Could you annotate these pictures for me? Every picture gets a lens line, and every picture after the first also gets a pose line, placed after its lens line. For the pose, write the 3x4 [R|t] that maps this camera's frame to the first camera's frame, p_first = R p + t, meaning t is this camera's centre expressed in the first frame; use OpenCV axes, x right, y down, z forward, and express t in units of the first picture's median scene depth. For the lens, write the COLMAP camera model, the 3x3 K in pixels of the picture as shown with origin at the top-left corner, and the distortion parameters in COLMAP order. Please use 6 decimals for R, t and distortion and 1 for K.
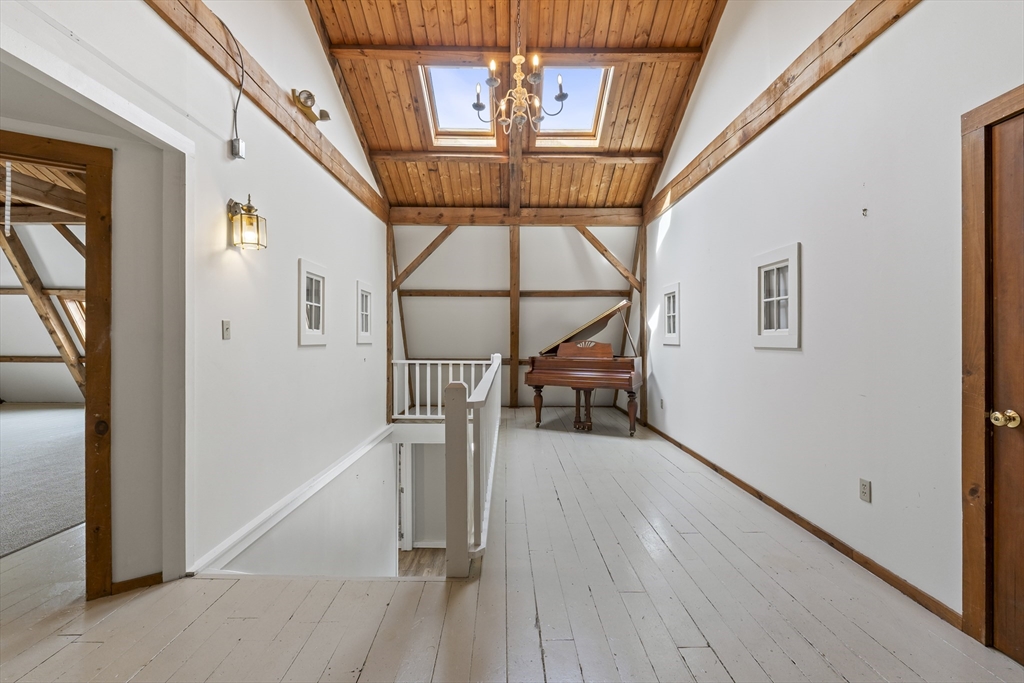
lens RADIAL K [[440.7, 0, 504.5], [0, 440.7, 344.4], [0, 0, 1]] dist [-0.000462, -0.000082]
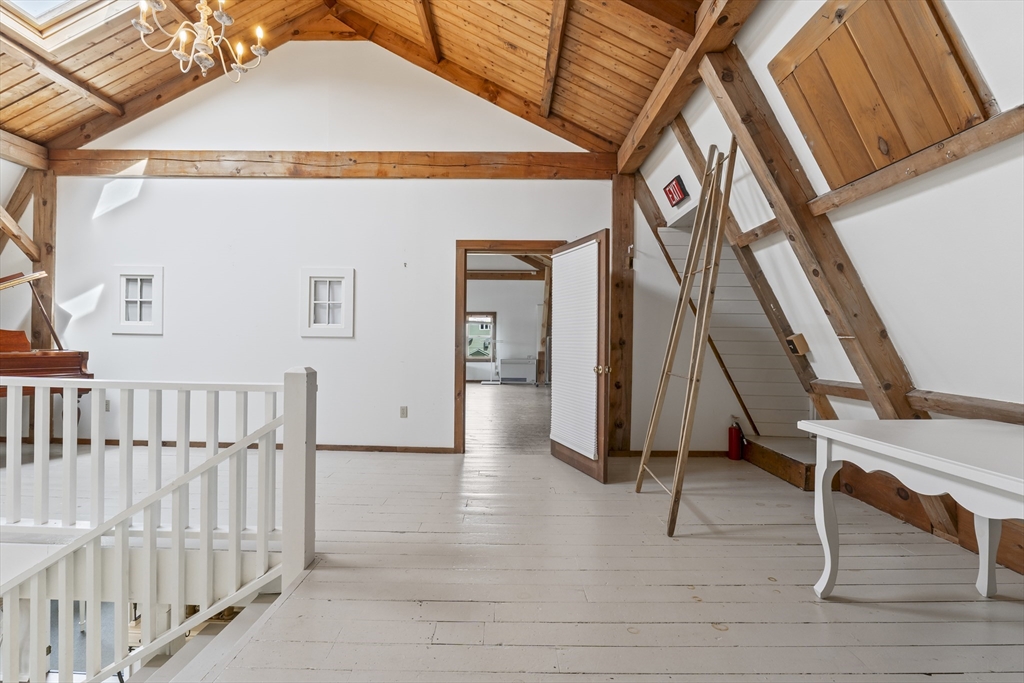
lens RADIAL K [[443.2, 0, 517.2], [0, 443.2, 331.8], [0, 0, 1]] dist [0.025638, 0.000160]
pose [[-0.012169, 0.005342, 0.999912, -0.789711], [-0.002654, 0.999982, -0.005374, -0.002133], [-0.999922, -0.002719, -0.012155, 0.388453]]
